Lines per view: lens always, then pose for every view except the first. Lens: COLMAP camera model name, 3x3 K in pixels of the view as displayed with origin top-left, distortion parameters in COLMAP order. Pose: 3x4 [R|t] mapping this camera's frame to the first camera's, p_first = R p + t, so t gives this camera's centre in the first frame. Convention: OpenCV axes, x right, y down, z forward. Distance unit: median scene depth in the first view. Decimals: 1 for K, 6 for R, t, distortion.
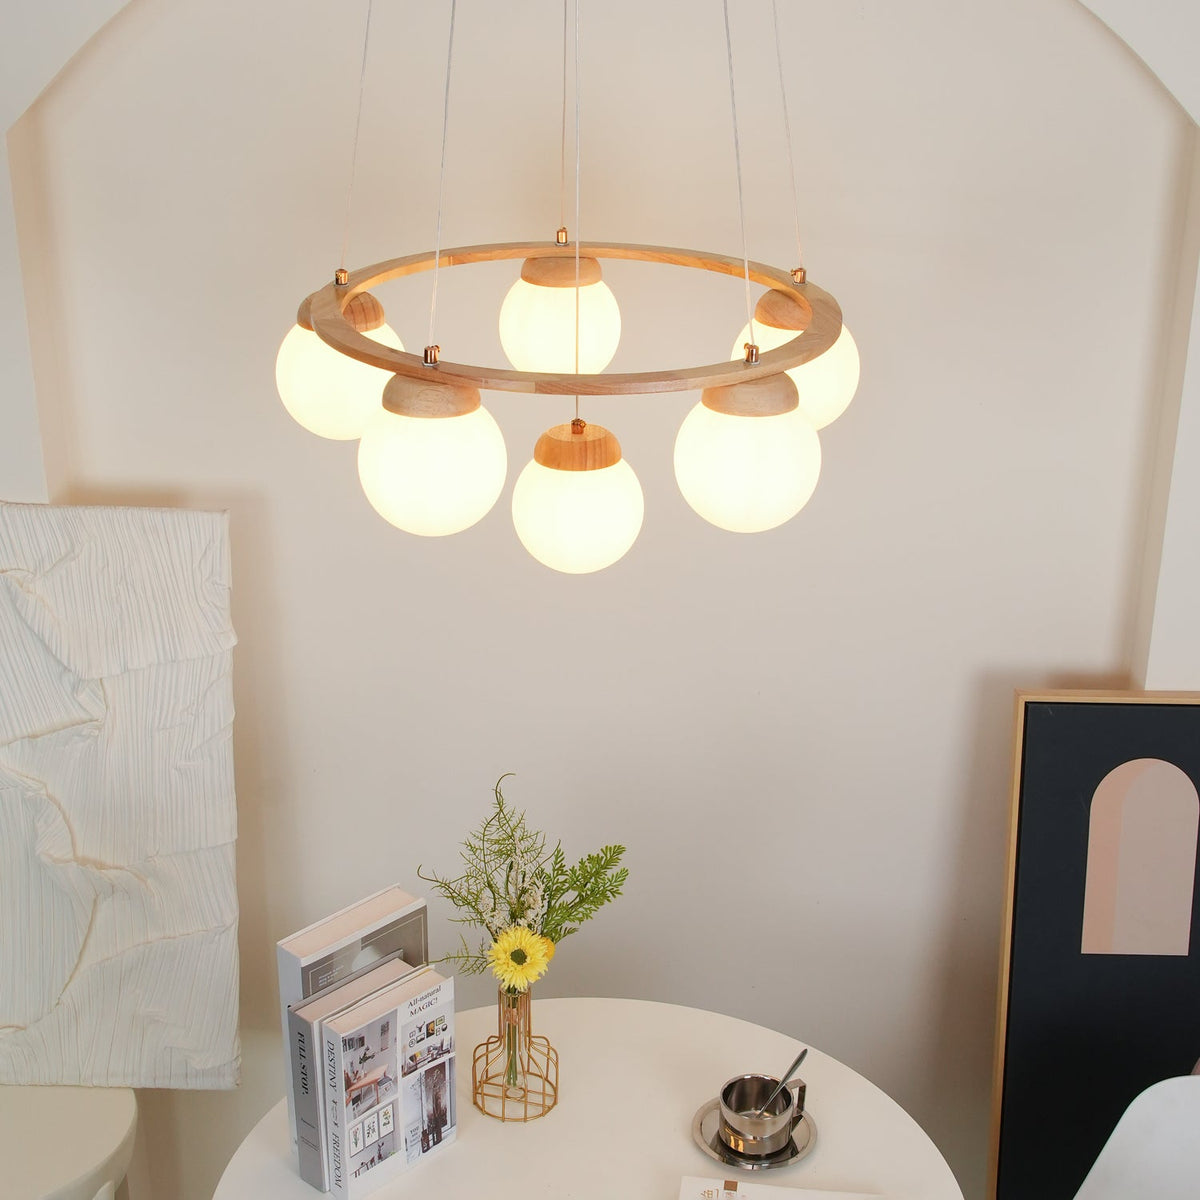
lens RADIAL K [[2108.2, 0, 602.6], [0, 2108.2, 655.8], [0, 0, 1]] dist [0.047337, -0.073647]
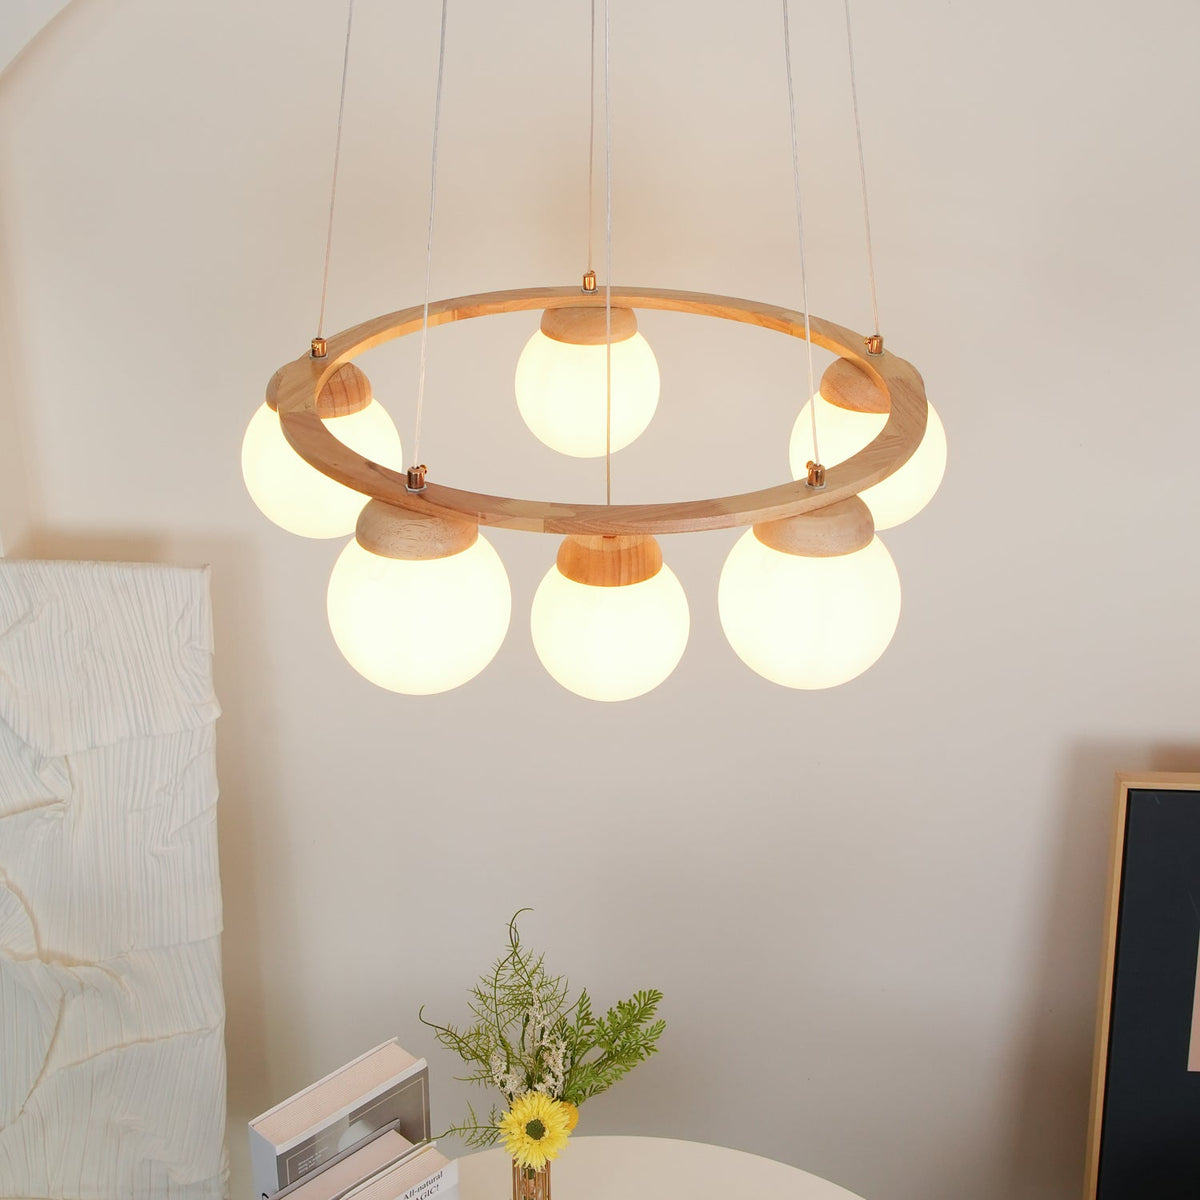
lens RADIAL K [[2101.4, 0, 627.5], [0, 2101.4, 574.1], [0, 0, 1]] dist [-0.023062, 0.234950]
pose [[0.999864, 0.005347, -0.015599, 0.009101], [-0.004973, 0.999702, 0.023919, -0.099087], [0.015722, -0.023838, 0.999592, 0.159962]]
